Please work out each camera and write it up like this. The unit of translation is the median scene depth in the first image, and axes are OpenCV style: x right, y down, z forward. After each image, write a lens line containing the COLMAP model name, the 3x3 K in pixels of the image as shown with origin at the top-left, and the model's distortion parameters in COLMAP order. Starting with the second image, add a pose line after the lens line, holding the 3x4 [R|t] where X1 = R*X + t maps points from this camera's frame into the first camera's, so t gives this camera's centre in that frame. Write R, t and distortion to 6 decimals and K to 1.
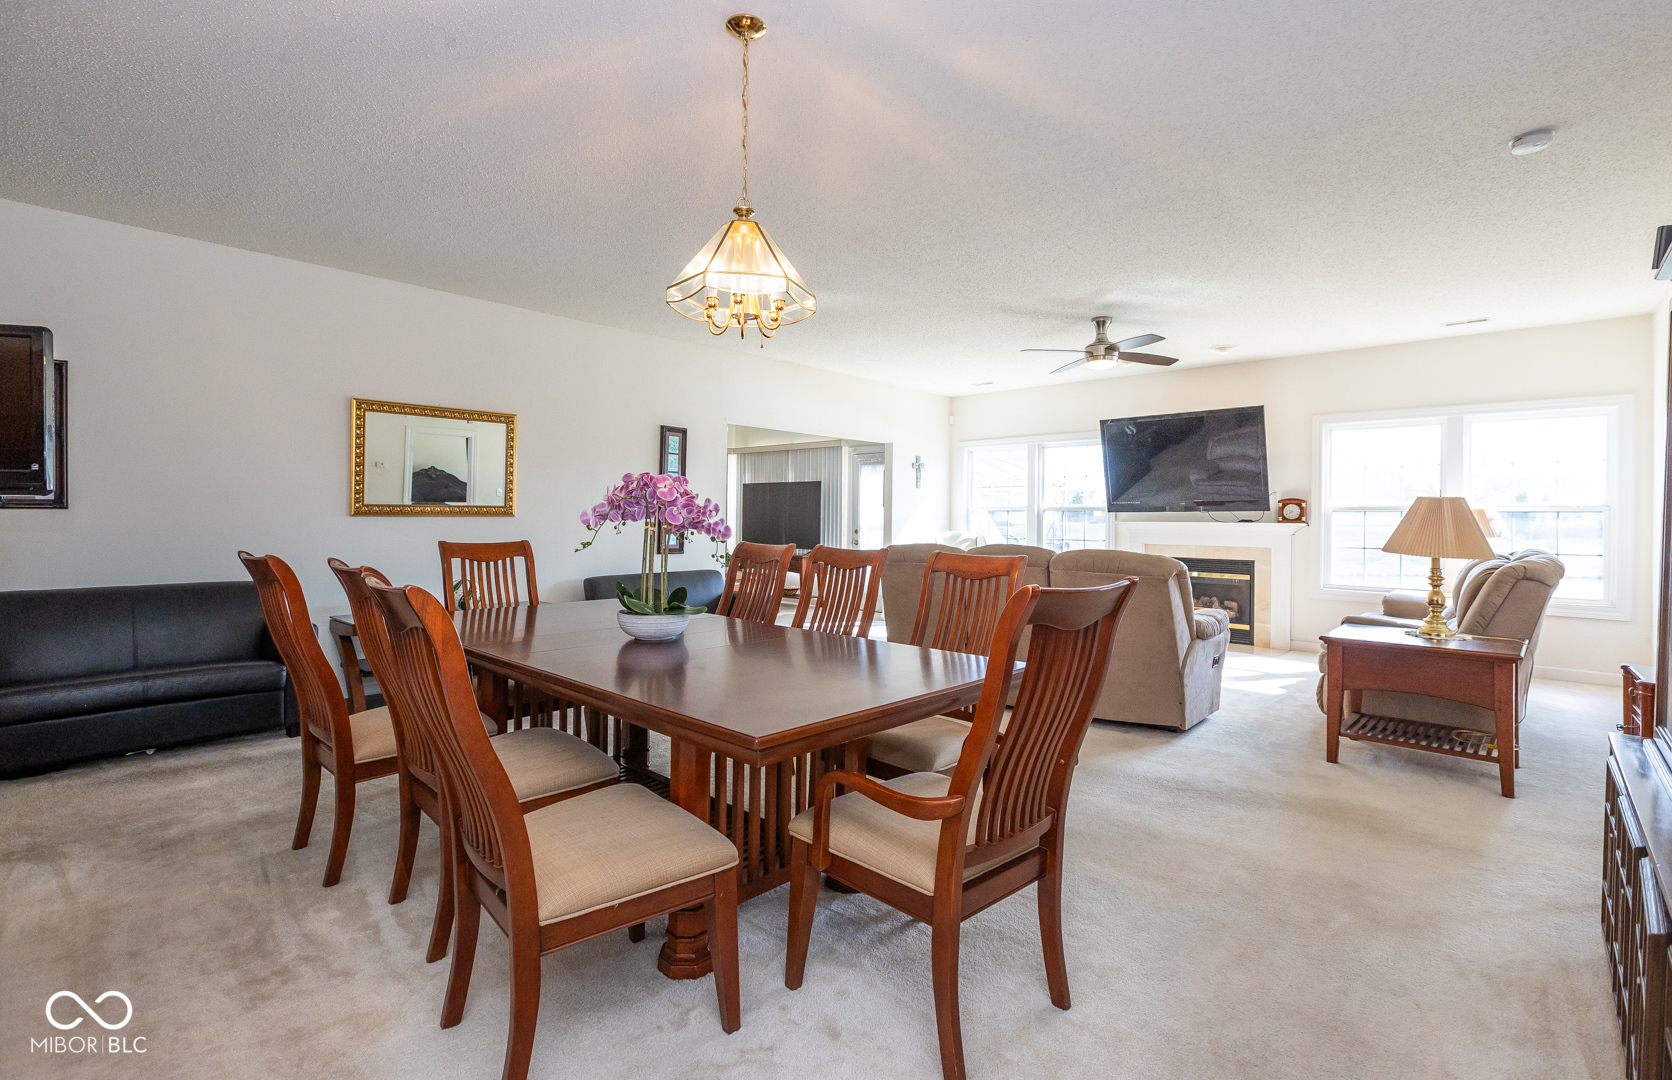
lens RADIAL K [[754.9, 0, 832.9], [0, 754.9, 502.5], [0, 0, 1]] dist [0.002921, 0.000261]
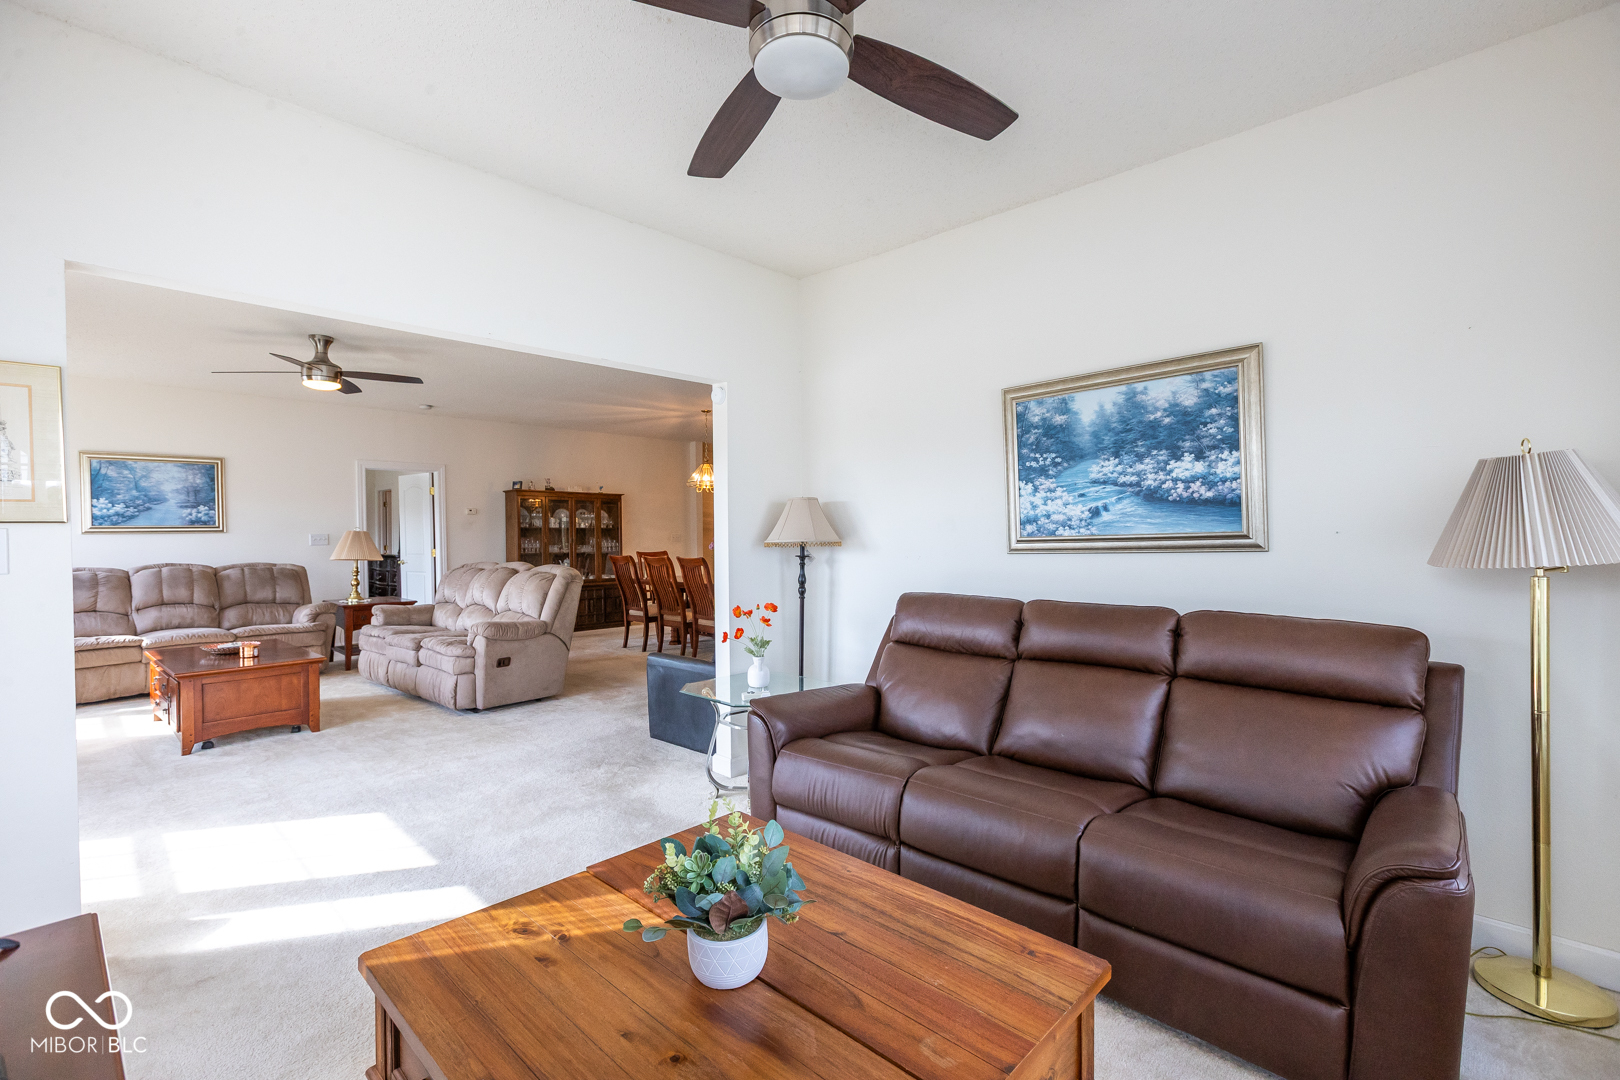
lens RADIAL K [[721.0, 0, 812.8], [0, 721.0, 541.6], [0, 0, 1]] dist [-0.000448, 0.000485]
pose [[-0.999984, -0.005393, 0.001476, -0.249362], [-0.005401, 0.999971, -0.005283, 0.015776], [-0.001447, -0.005290, -0.999985, 1.783163]]
